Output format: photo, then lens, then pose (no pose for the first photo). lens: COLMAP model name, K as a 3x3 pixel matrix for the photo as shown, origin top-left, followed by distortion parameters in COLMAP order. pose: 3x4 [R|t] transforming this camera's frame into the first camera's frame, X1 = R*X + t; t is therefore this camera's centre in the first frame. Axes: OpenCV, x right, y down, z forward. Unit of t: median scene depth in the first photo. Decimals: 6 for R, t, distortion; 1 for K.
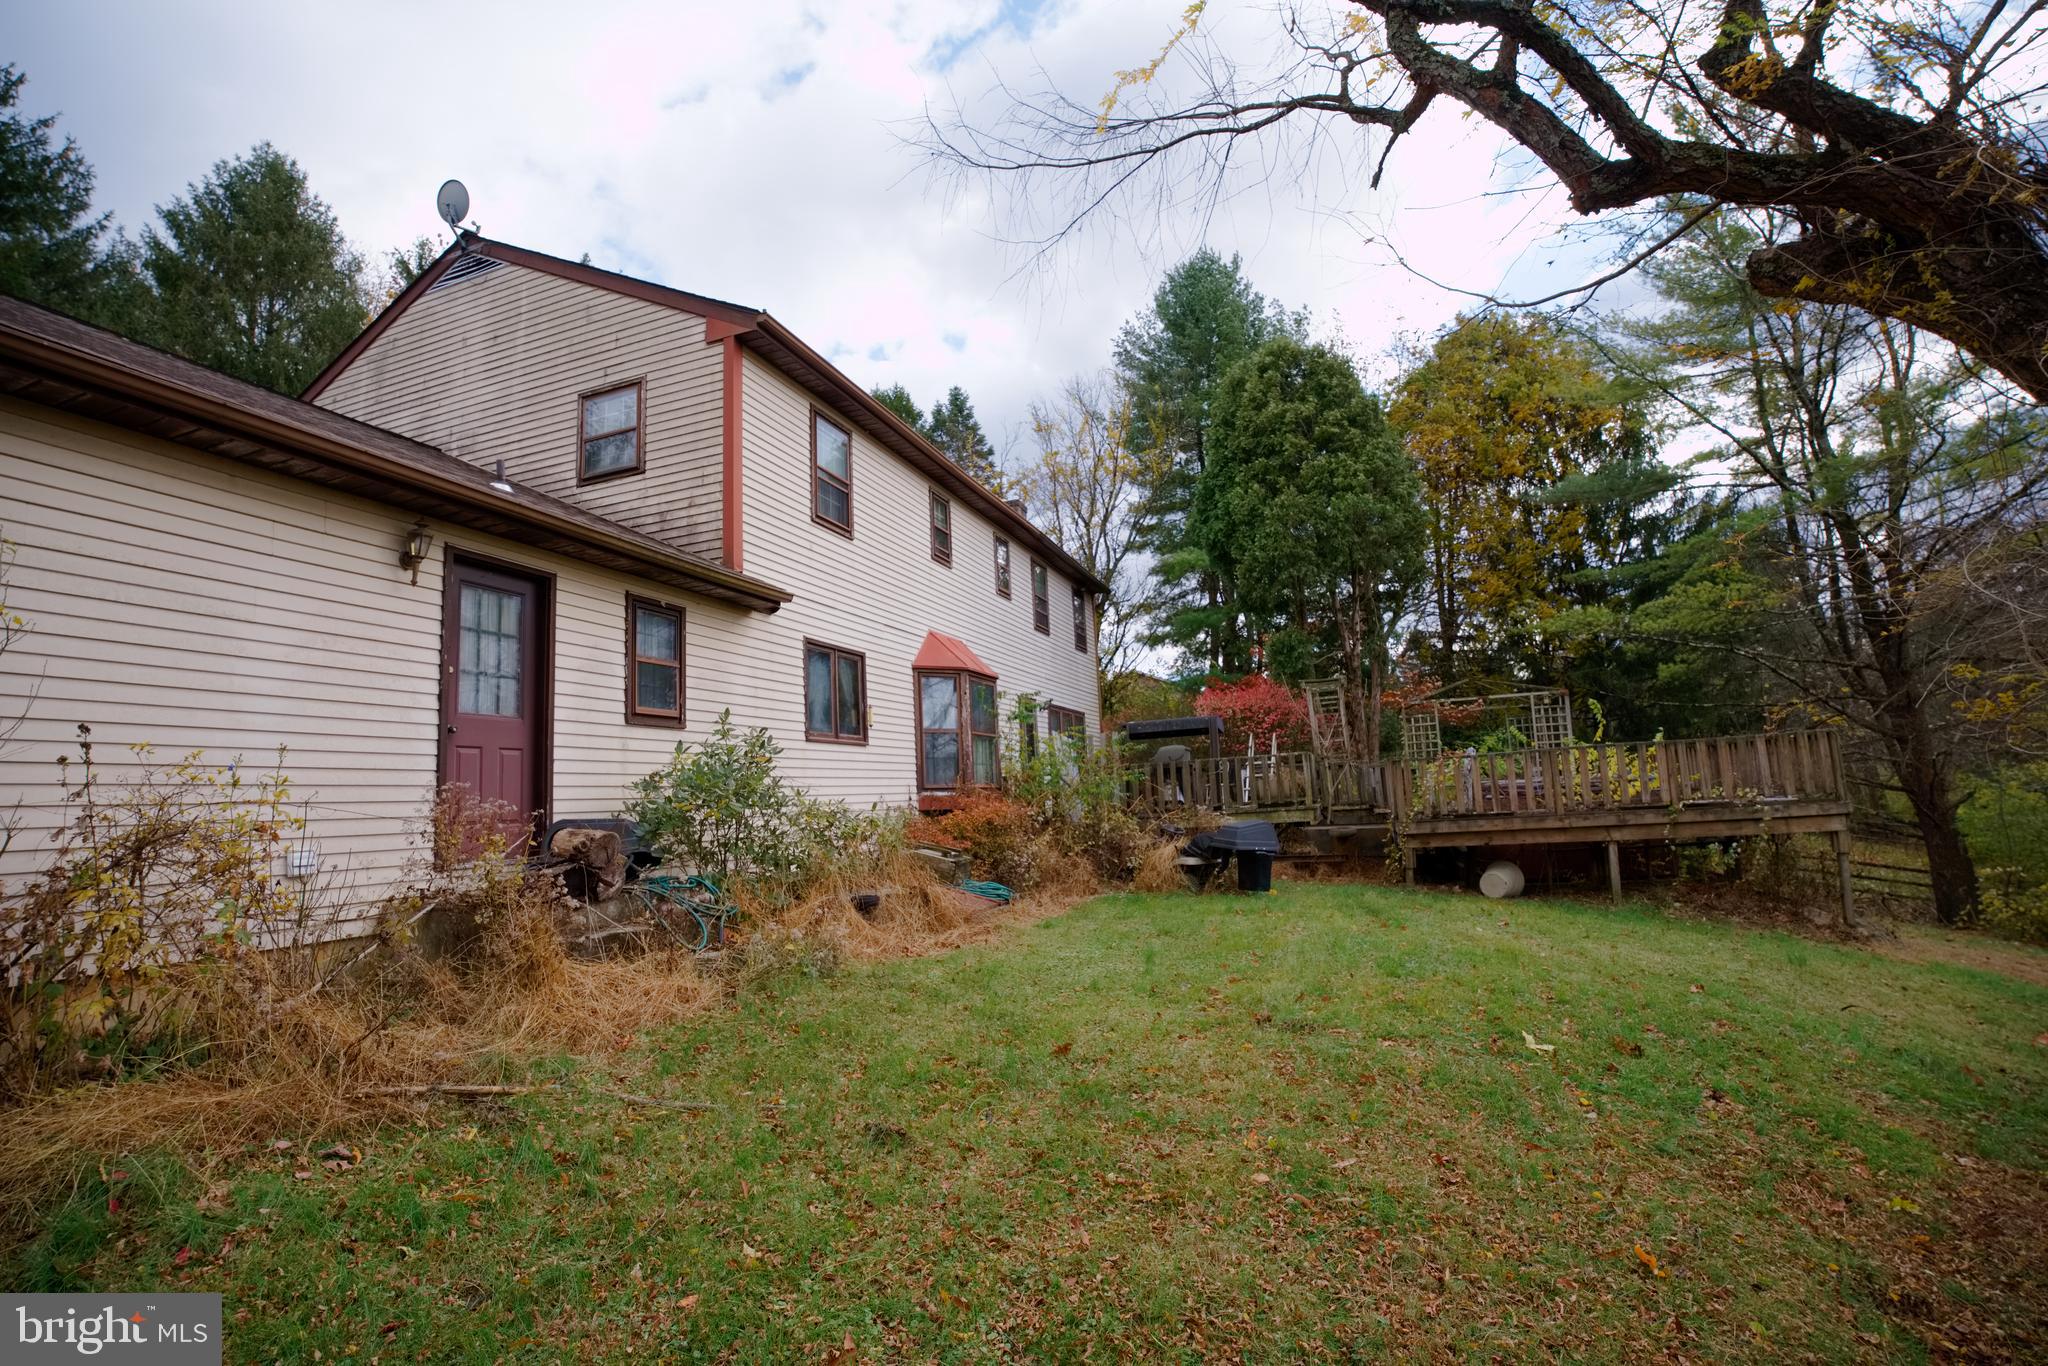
lens RADIAL K [[909.4, 0, 1024.0], [0, 909.4, 683.0], [0, 0, 1]] dist [-0.019241, 0.000187]
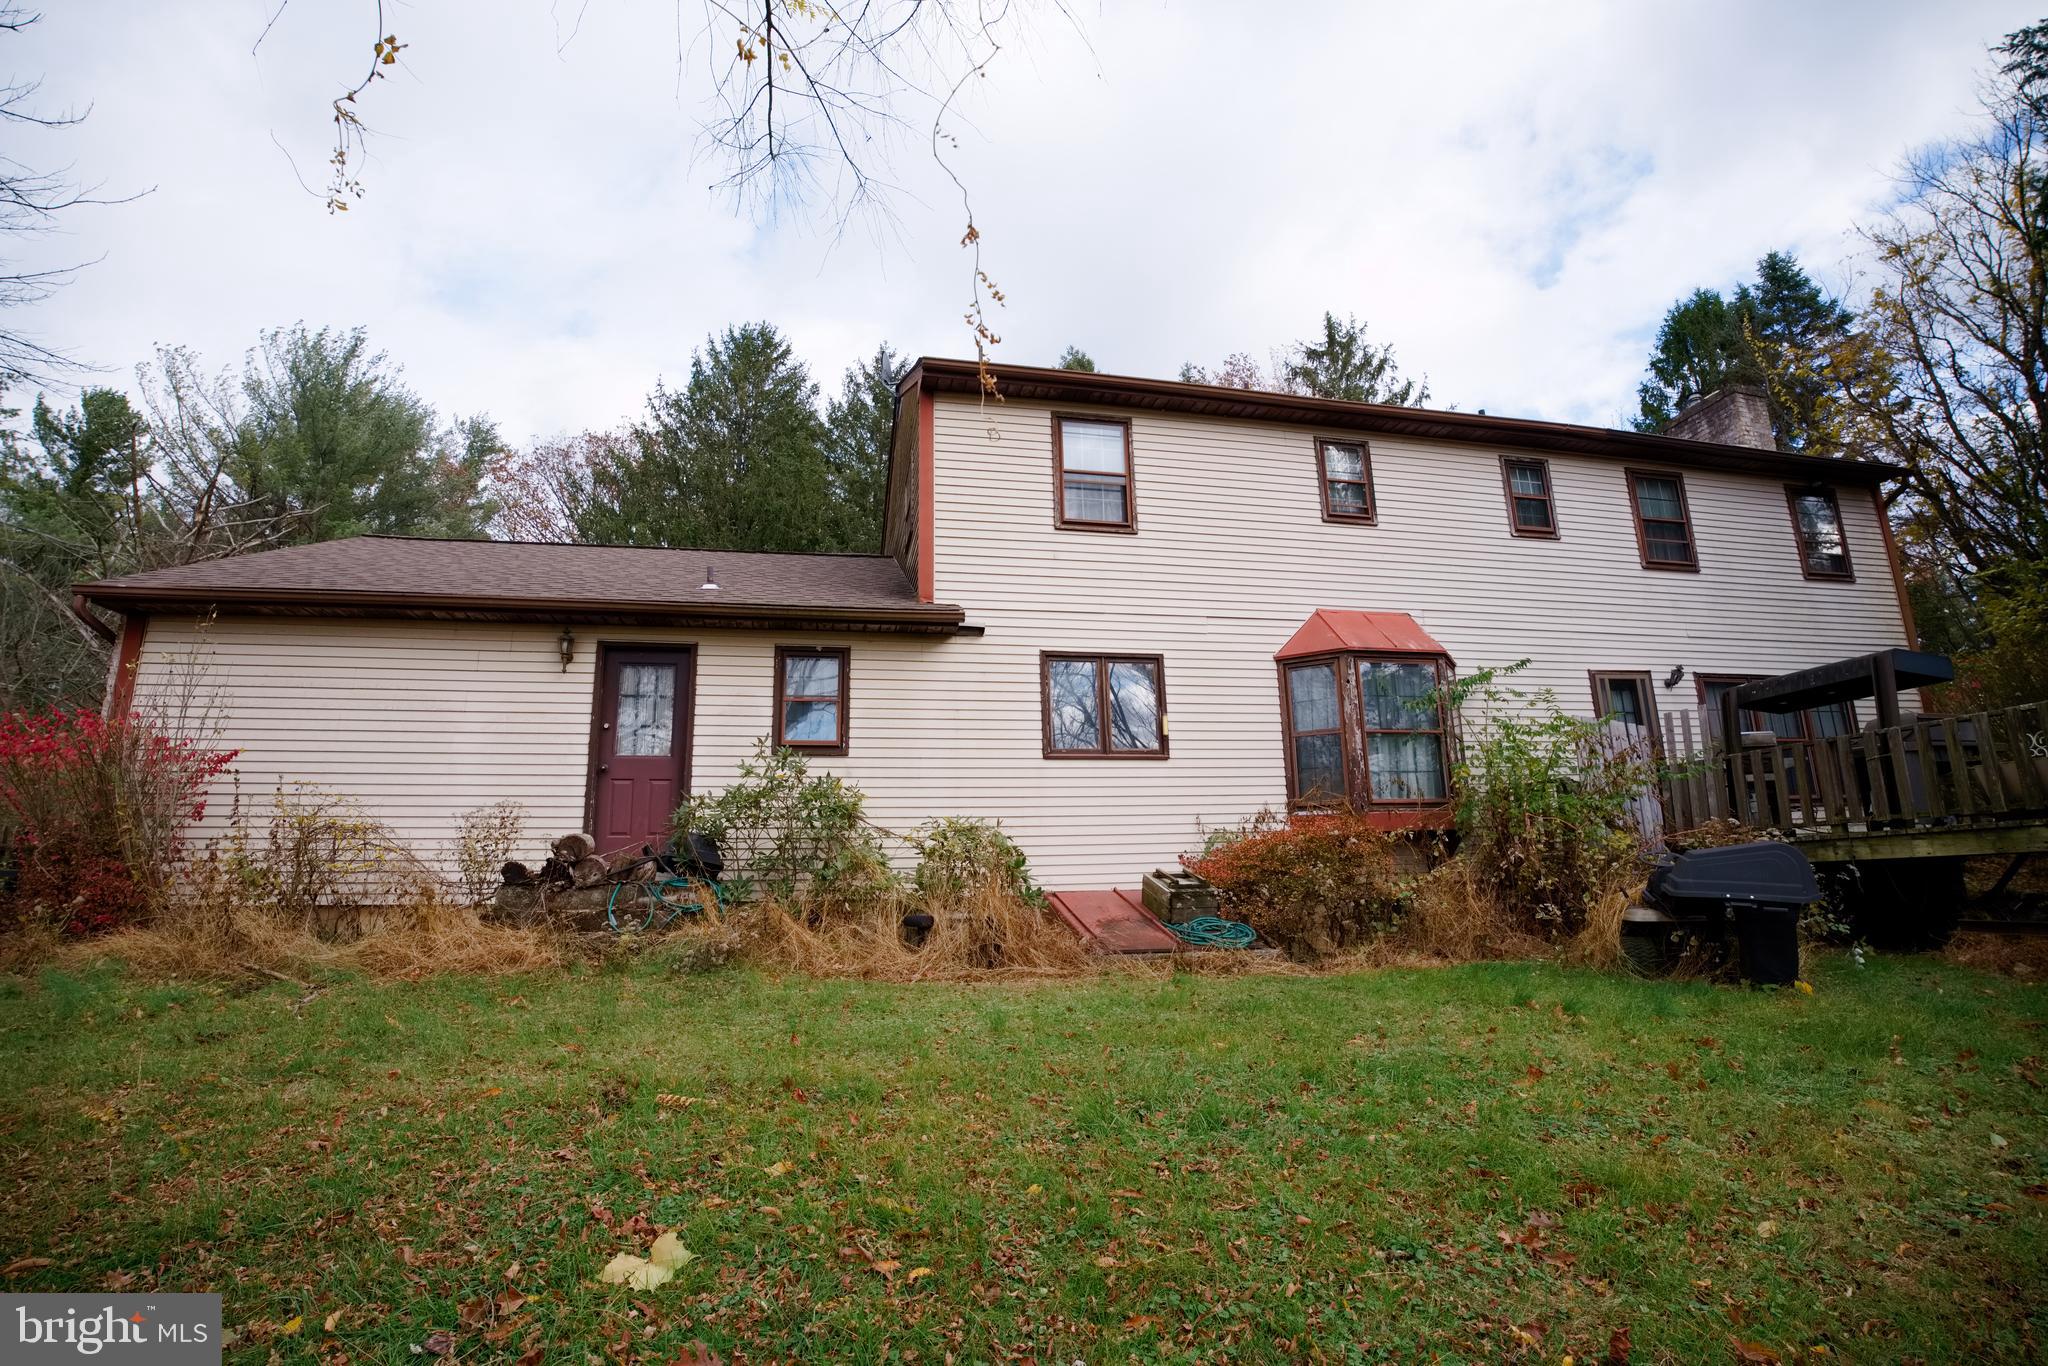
lens RADIAL K [[913.9, 0, 1024.0], [0, 913.9, 683.0], [0, 0, 1]] dist [-0.051259, 0.000093]
pose [[0.540519, -0.142492, -0.829177, 0.550488], [0.106732, 0.989204, -0.100417, 0.079065], [0.834534, -0.034223, 0.549892, 0.458642]]
